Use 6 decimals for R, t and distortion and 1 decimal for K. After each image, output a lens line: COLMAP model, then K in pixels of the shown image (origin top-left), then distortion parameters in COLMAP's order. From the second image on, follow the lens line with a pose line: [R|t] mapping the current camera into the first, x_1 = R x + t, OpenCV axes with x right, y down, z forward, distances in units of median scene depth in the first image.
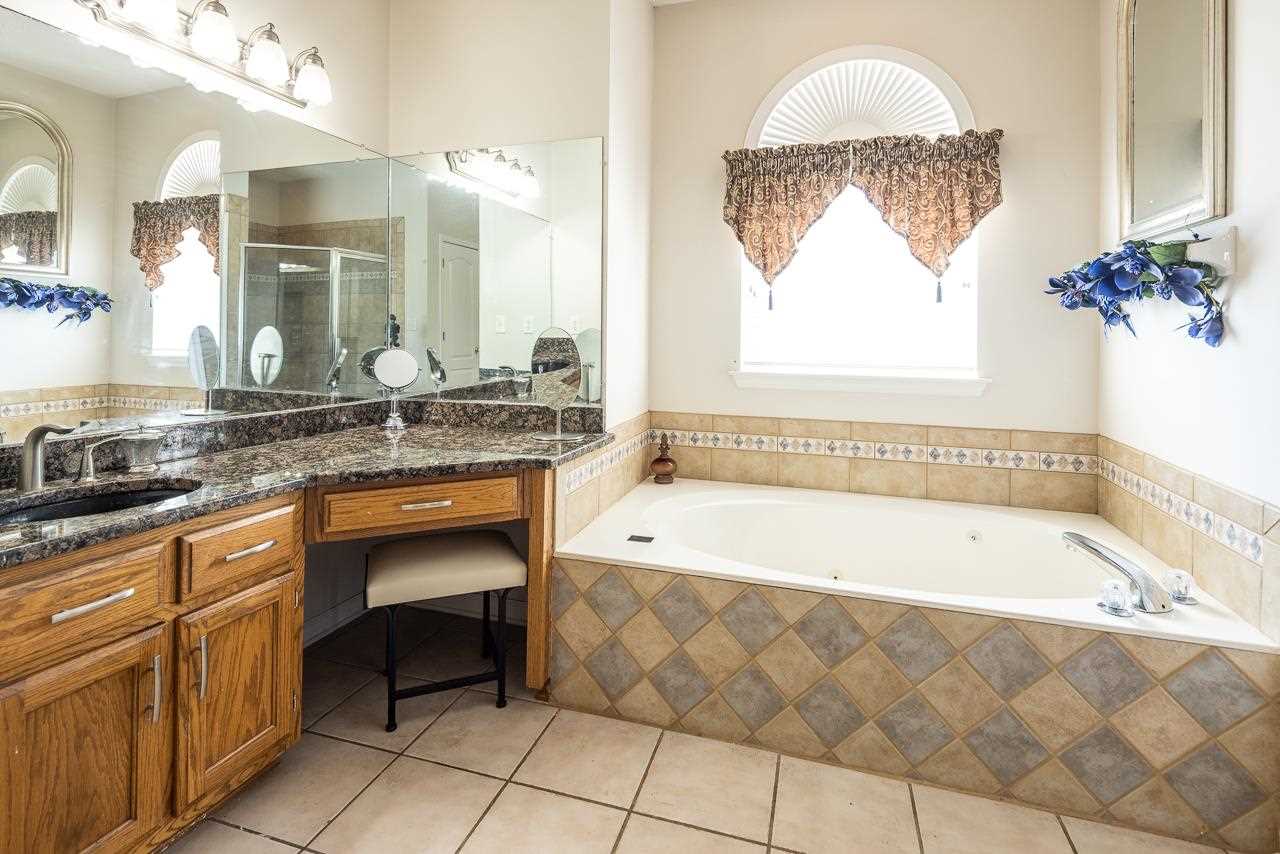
lens RADIAL K [[617.5, 0, 634.2], [0, 617.5, 331.3], [0, 0, 1]] dist [0.003292, -0.004066]
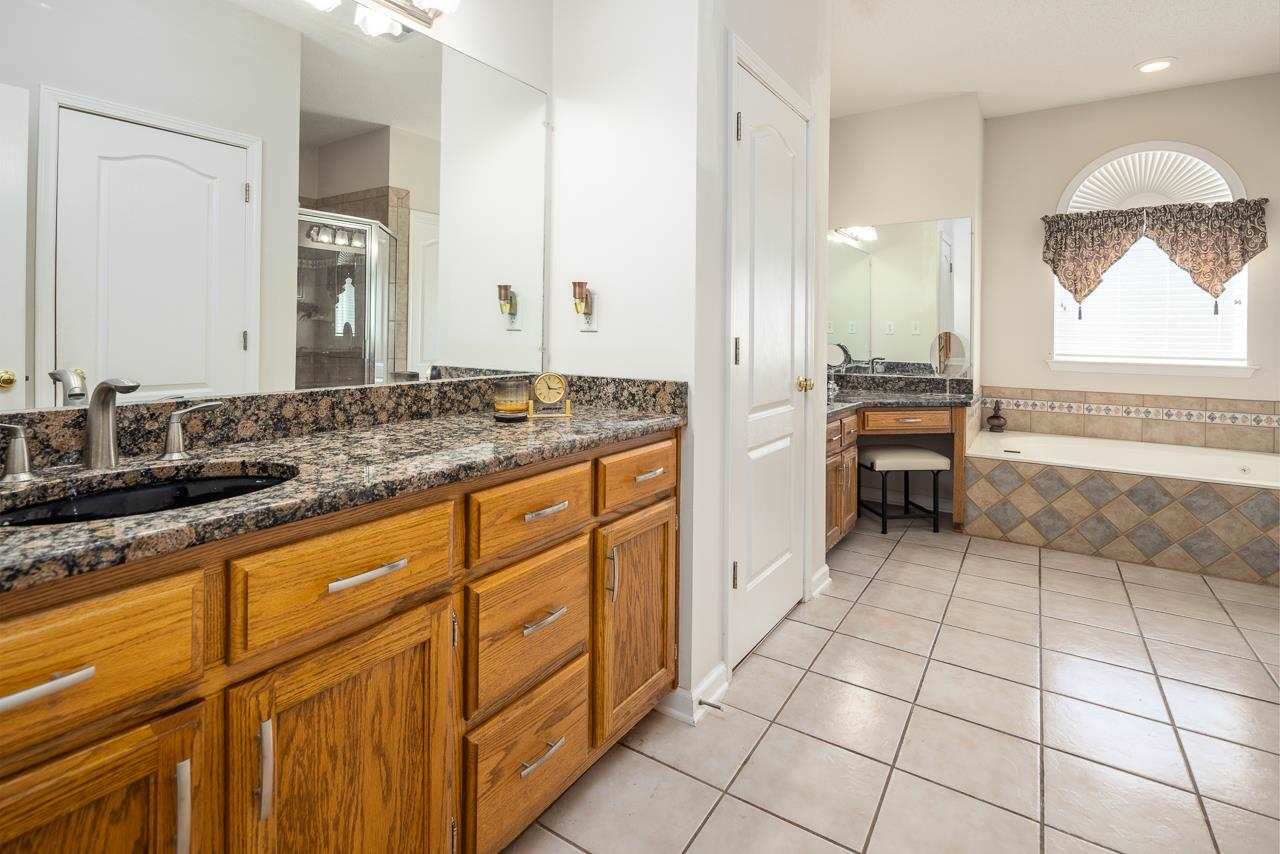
lens RADIAL K [[617.5, 0, 634.2], [0, 617.5, 331.3], [0, 0, 1]] dist [0.003292, -0.004066]
pose [[0.961361, 0.000276, -0.275292, -0.446249], [0.000099, 0.999999, 0.001346, -0.008540], [0.275292, -0.001321, 0.961360, -0.819020]]
